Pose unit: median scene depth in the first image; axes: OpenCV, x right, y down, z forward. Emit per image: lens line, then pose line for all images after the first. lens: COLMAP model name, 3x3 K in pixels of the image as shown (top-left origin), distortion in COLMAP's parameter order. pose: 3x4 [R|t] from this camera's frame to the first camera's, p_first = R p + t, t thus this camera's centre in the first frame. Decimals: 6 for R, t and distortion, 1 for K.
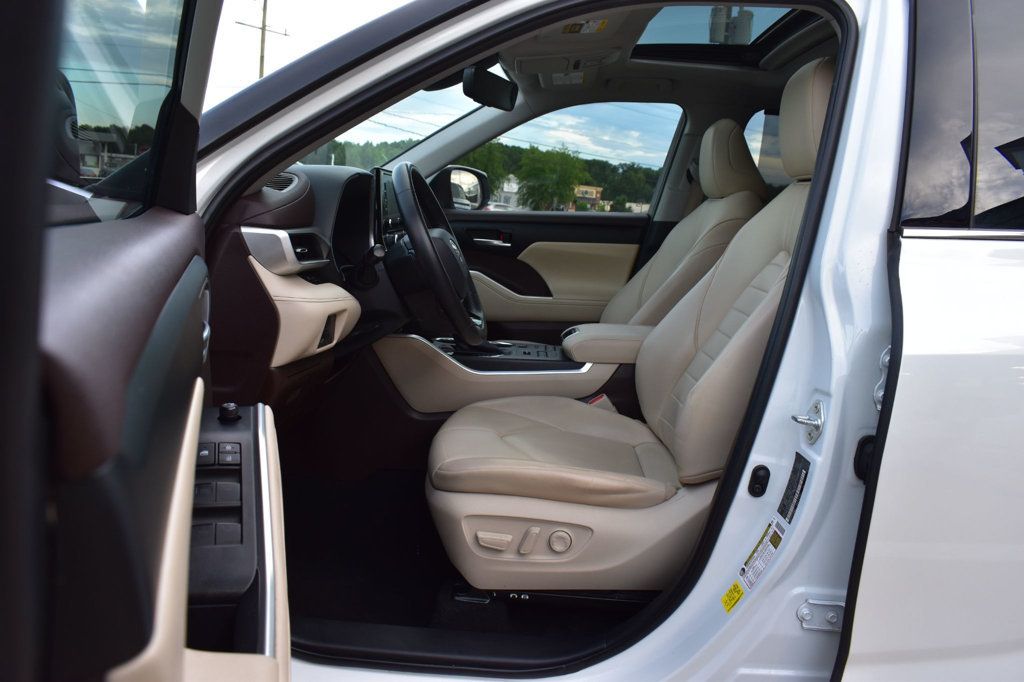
lens RADIAL K [[797.9, 0, 512.0], [0, 797.9, 341.0], [0, 0, 1]] dist [-0.091615, 0.005691]
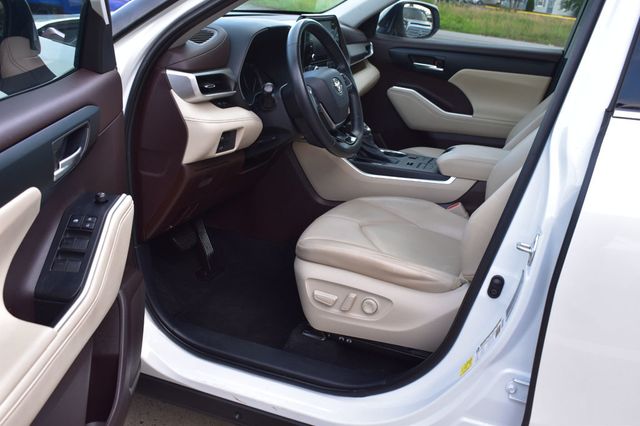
lens RADIAL K [[688.5, 0, 320.0], [0, 688.5, 213.0], [0, 0, 1]] dist [-0.044170, -0.005278]
pose [[0.946776, 0.124677, -0.296766, 0.317782], [-0.084694, 0.985945, 0.144014, -0.078246], [0.310550, -0.111214, 0.944029, -0.159815]]
